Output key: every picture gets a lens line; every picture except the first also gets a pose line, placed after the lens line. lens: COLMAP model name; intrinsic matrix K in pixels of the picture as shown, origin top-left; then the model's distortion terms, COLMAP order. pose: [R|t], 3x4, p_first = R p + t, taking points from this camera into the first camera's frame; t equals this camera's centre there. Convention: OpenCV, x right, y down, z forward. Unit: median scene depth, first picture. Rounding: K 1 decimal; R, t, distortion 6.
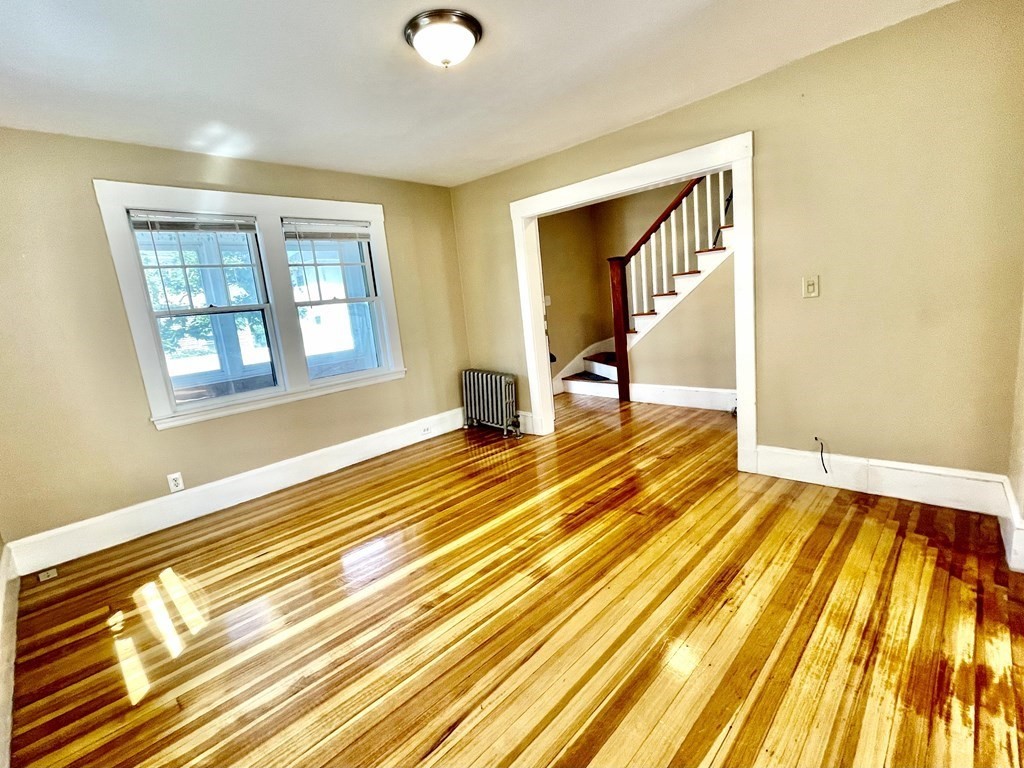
lens RADIAL K [[462.9, 0, 515.4], [0, 462.9, 382.7], [0, 0, 1]] dist [-0.003915, 0.001489]
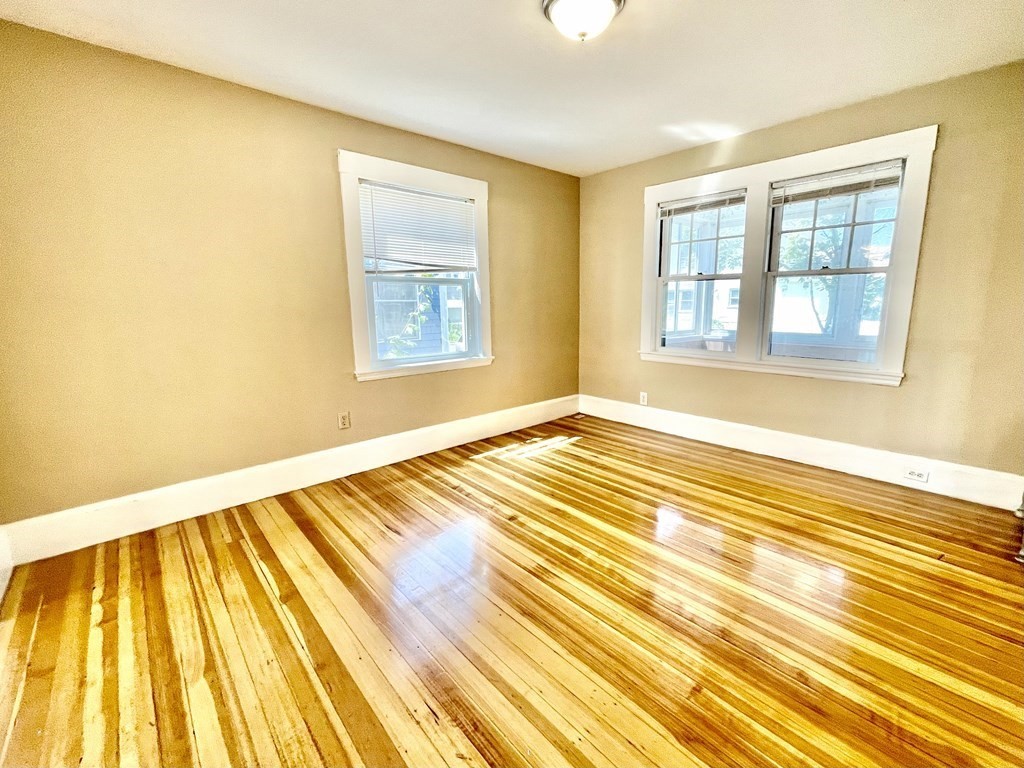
lens RADIAL K [[445.7, 0, 518.4], [0, 445.7, 382.5], [0, 0, 1]] dist [-0.002835, -0.000740]
pose [[-0.066773, 0.274451, -0.959280, 0.719768], [-0.158983, 0.946216, 0.281780, -0.189767], [0.985021, 0.171324, -0.019549, 0.766580]]
